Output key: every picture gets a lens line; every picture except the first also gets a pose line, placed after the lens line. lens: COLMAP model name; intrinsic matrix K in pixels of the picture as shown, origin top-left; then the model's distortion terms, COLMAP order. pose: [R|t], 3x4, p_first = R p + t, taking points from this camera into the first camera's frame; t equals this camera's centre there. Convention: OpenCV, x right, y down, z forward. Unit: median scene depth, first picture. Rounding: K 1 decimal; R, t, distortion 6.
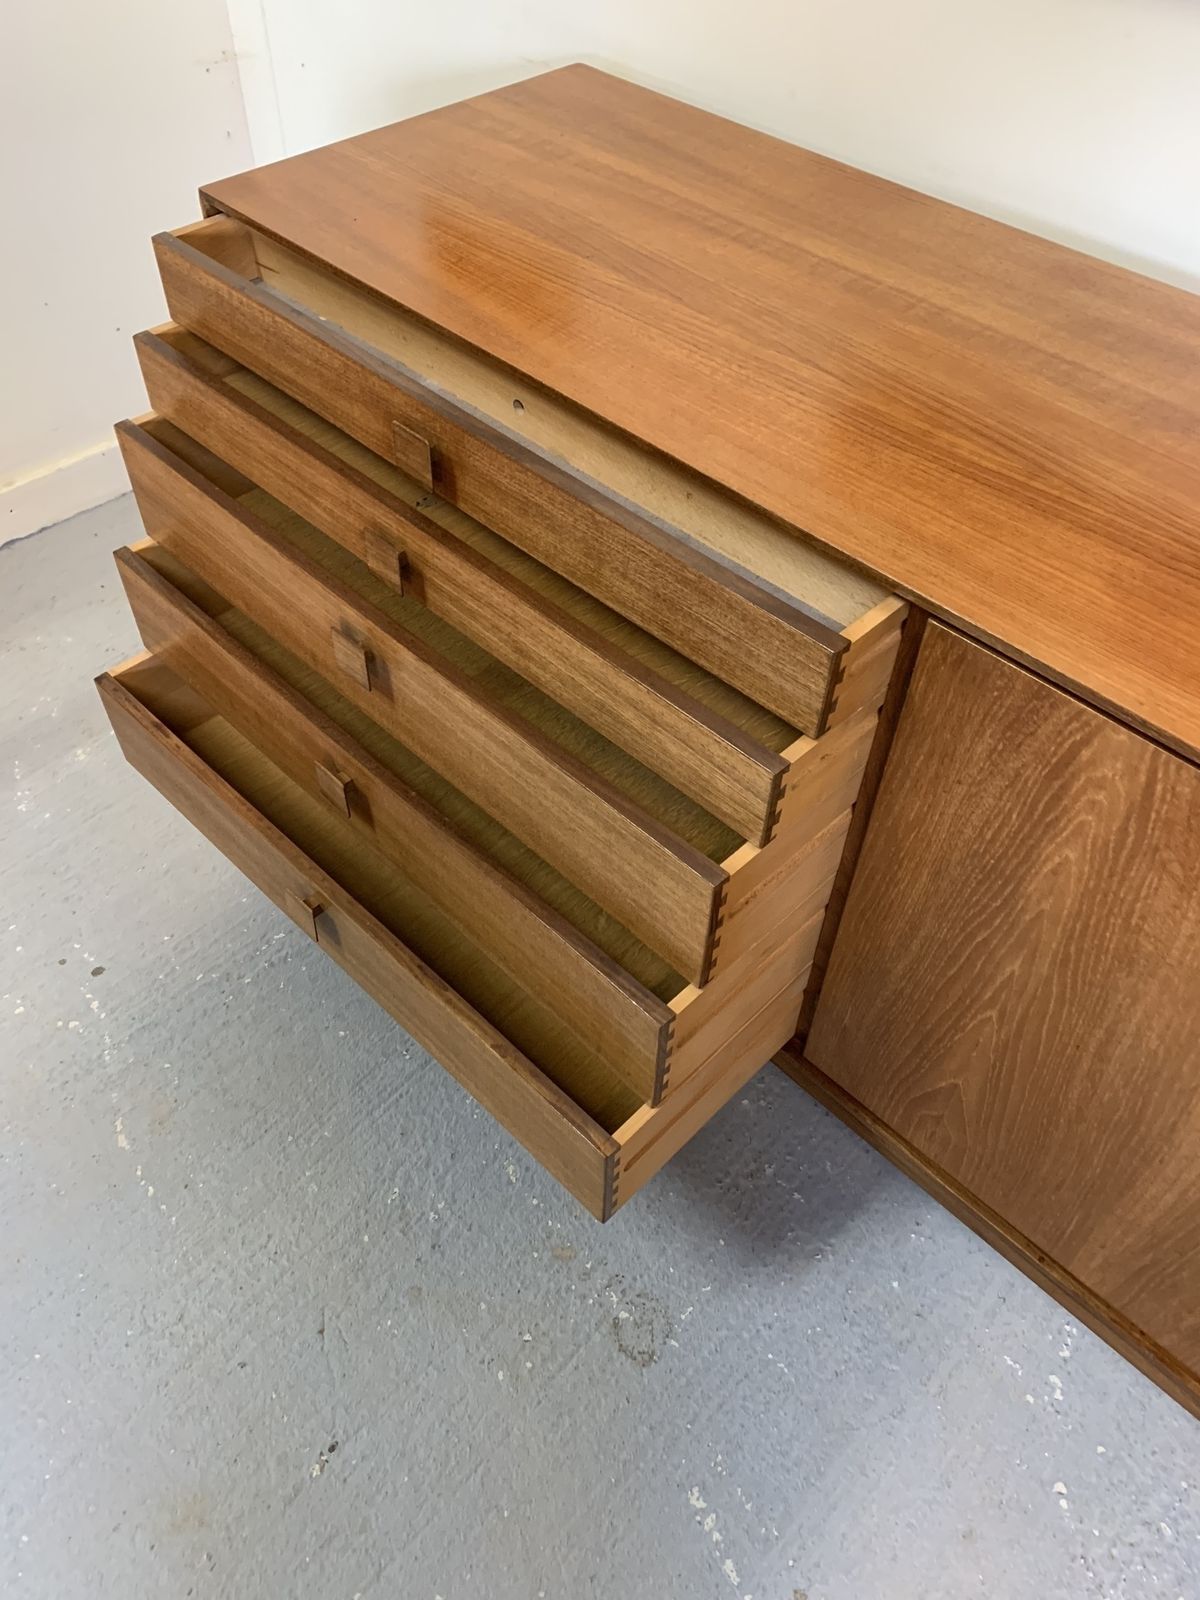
lens RADIAL K [[1215.2, 0, 596.5], [0, 1215.2, 798.6], [0, 0, 1]] dist [0.051534, -0.064906]
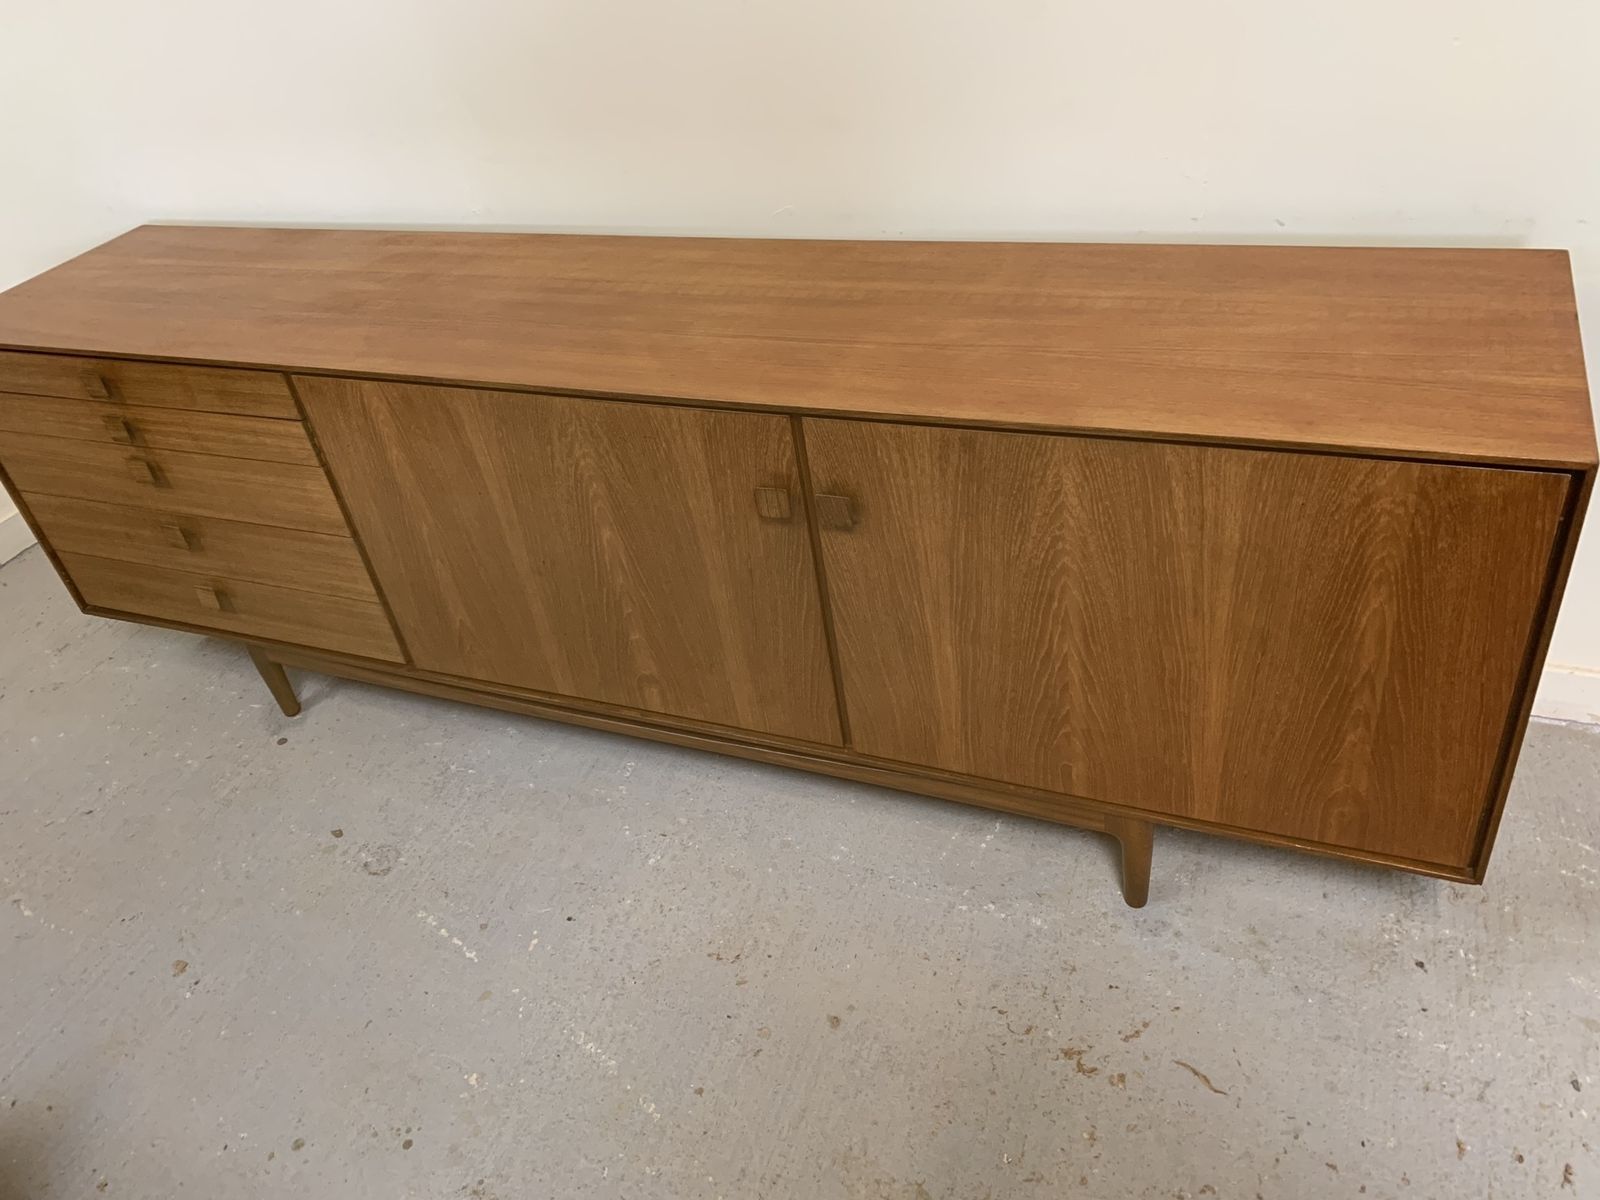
lens RADIAL K [[1215.2, 0, 807.8], [0, 1215.2, 587.8], [0, 0, 1]] dist [0.051534, -0.064906]
pose [[0.912973, -0.342061, 0.222431, 0.350176], [0.384749, 0.903205, -0.190234, 0.693993], [-0.135829, 0.259258, 0.956209, -0.821503]]
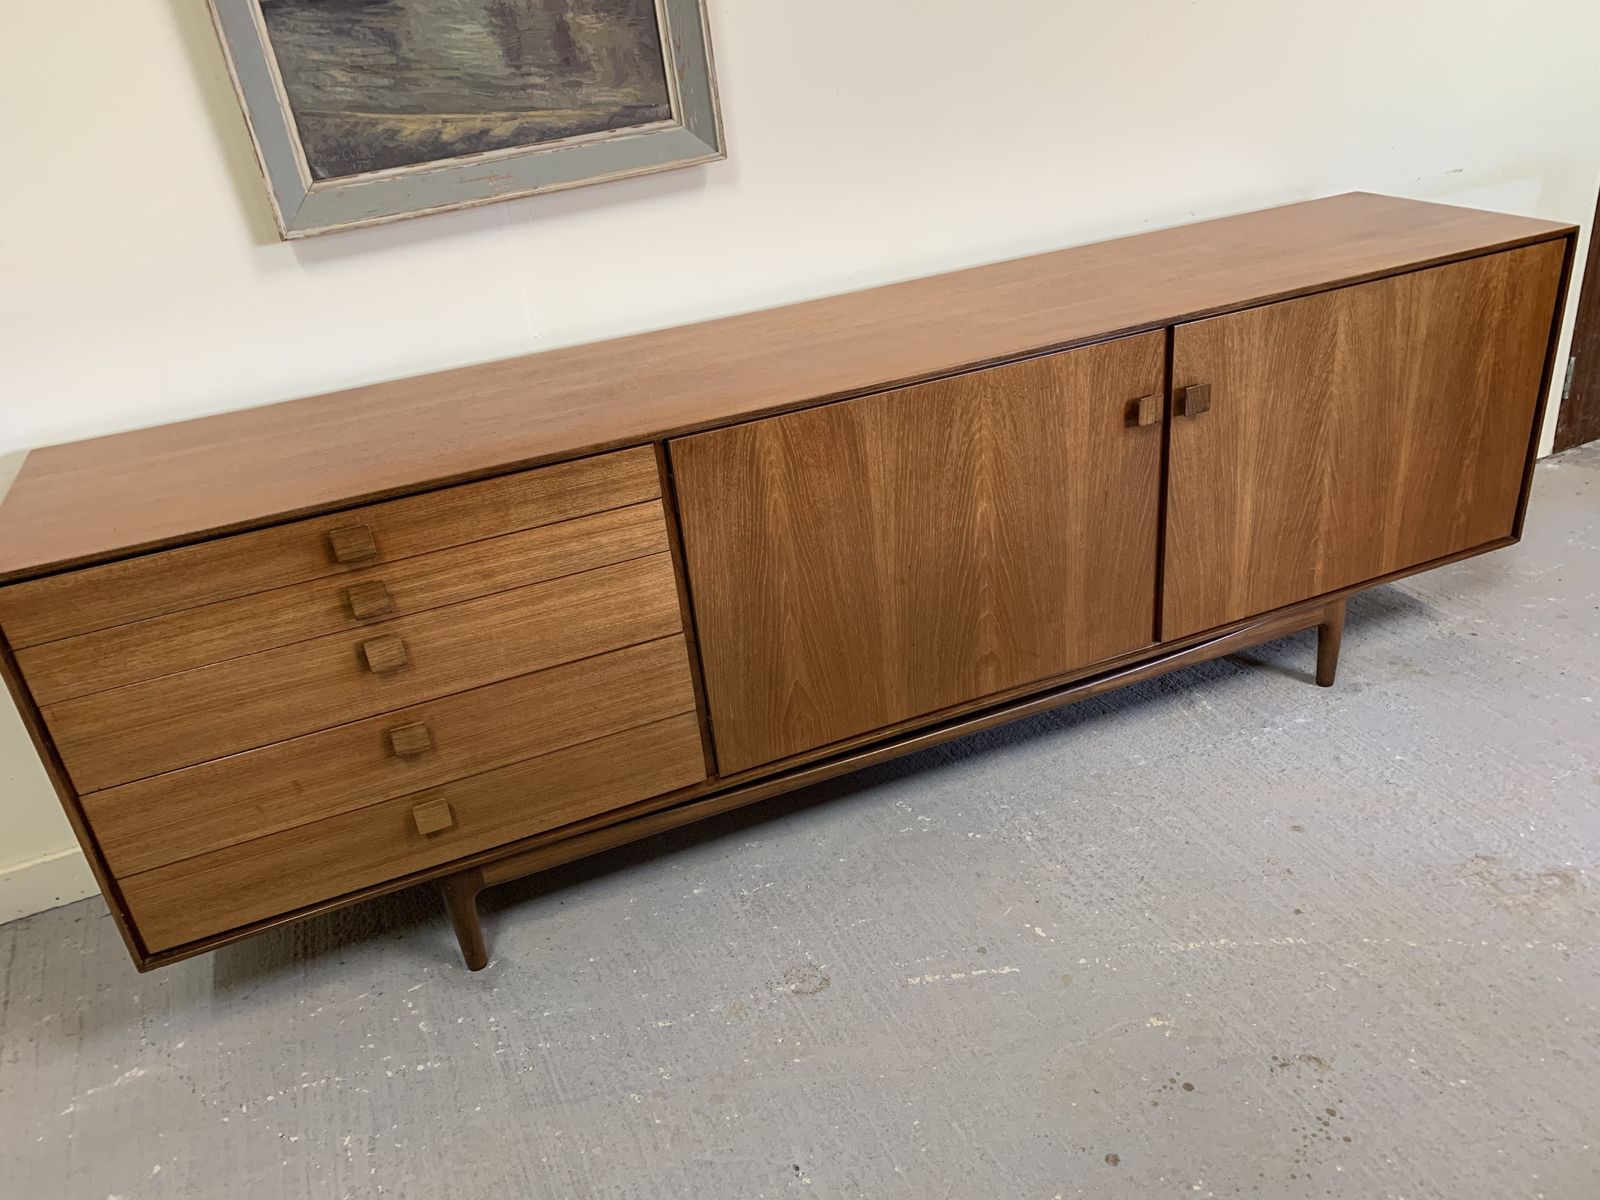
lens RADIAL K [[1224.8, 0, 804.6], [0, 1224.8, 589.3], [0, 0, 1]] dist [0.040638, -0.030015]
pose [[0.391790, -0.471247, 0.790207, -0.981675], [0.753286, 0.657430, 0.018580, 0.108772], [-0.528261, 0.587972, 0.612559, -0.181358]]
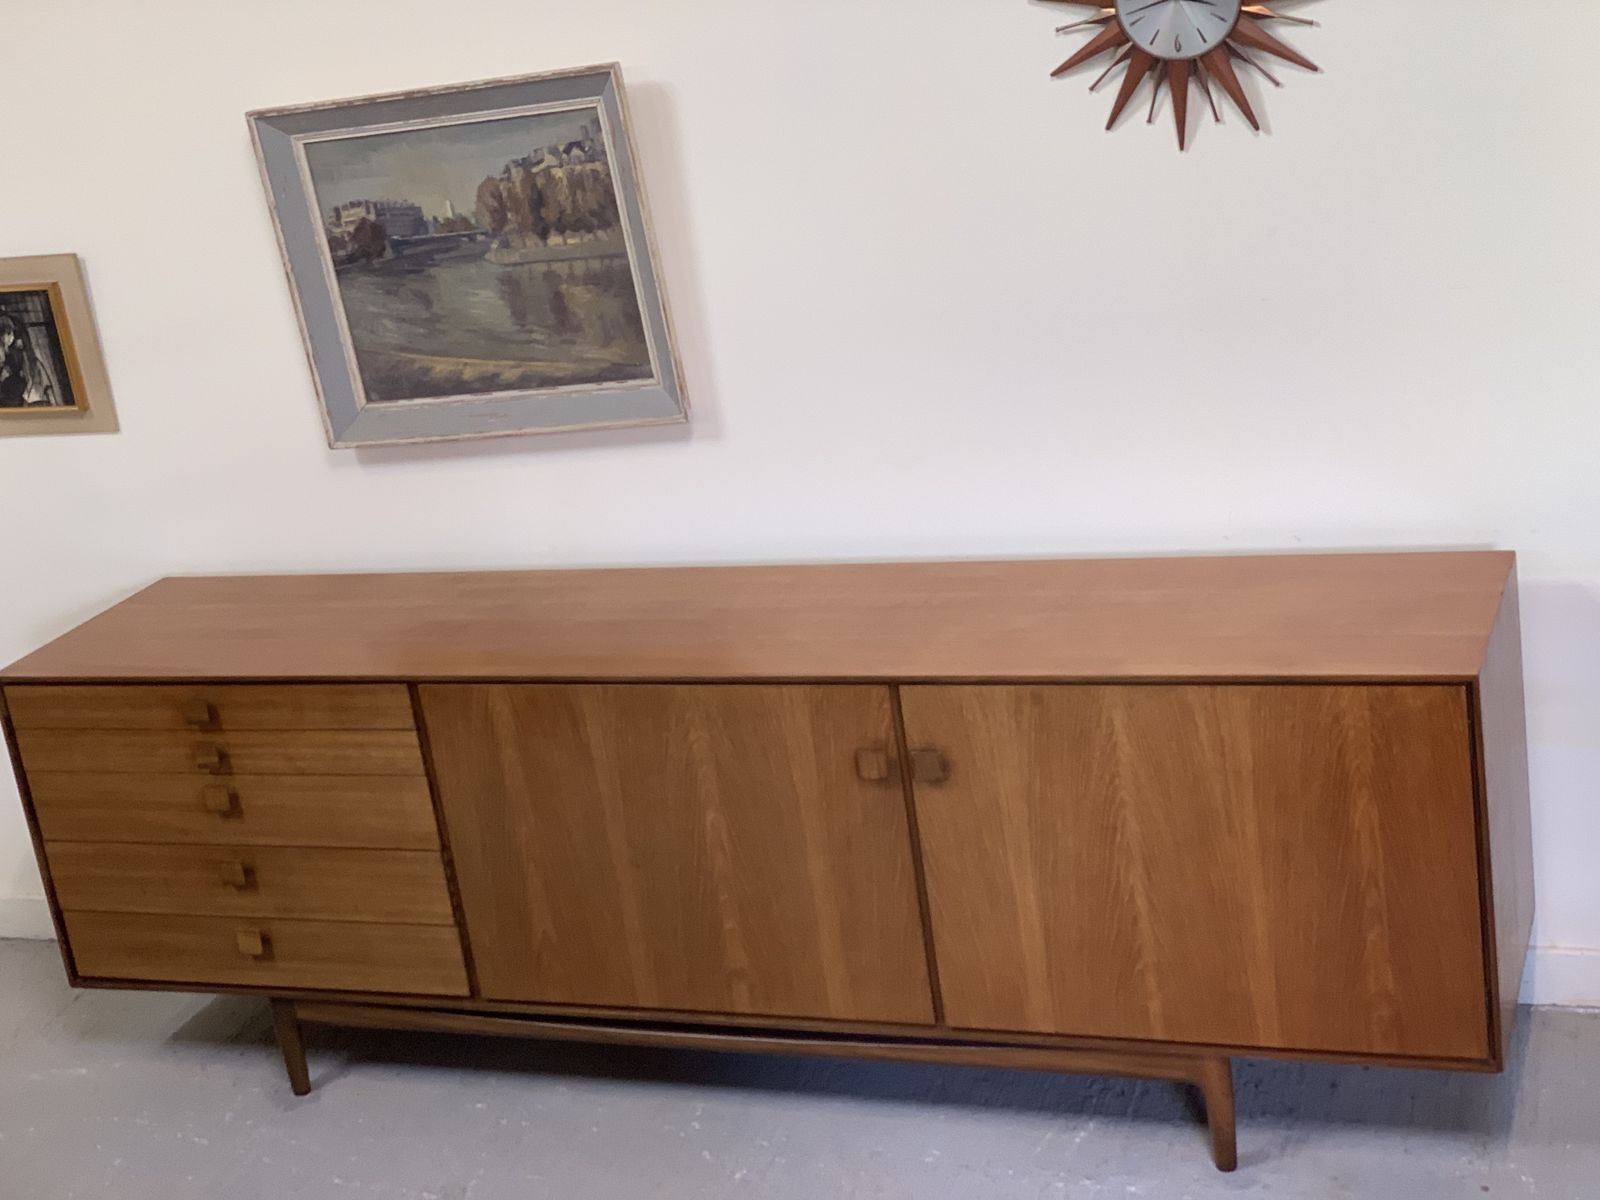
lens RADIAL K [[2359.9, 0, 809.9], [0, 2359.9, 595.3], [0, 0, 1]] dist [0.067829, 0.000000]
pose [[0.899701, -0.268677, 0.344020, -0.418865], [0.409356, 0.792953, -0.451279, 1.509056], [-0.151543, 0.546843, 0.823406, -2.171737]]
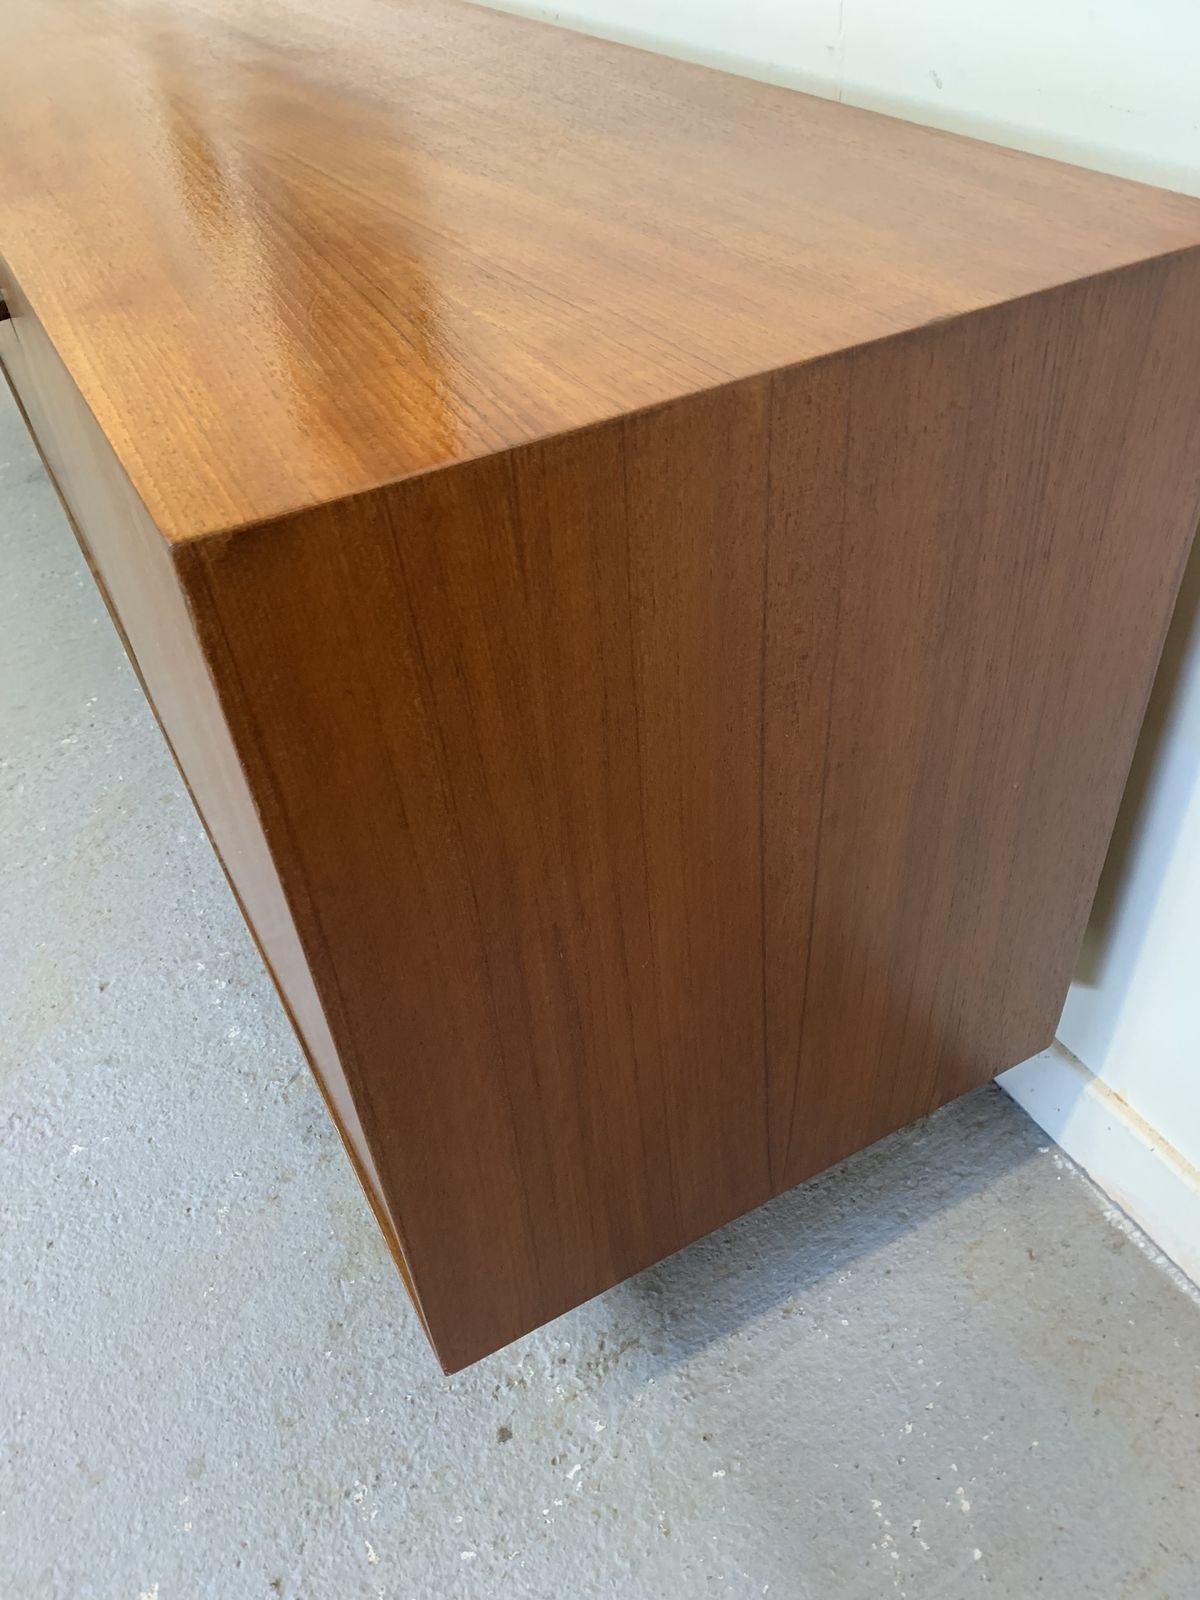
lens RADIAL K [[1215.2, 0, 581.5], [0, 1215.2, 791.2], [0, 0, 1]] dist [0.051534, -0.064906]
pose [[0.952064, 0.123150, -0.280014, 1.409267], [-0.157858, 0.981875, -0.104897, 0.745757], [0.262020, 0.144071, 0.954248, -0.270047]]
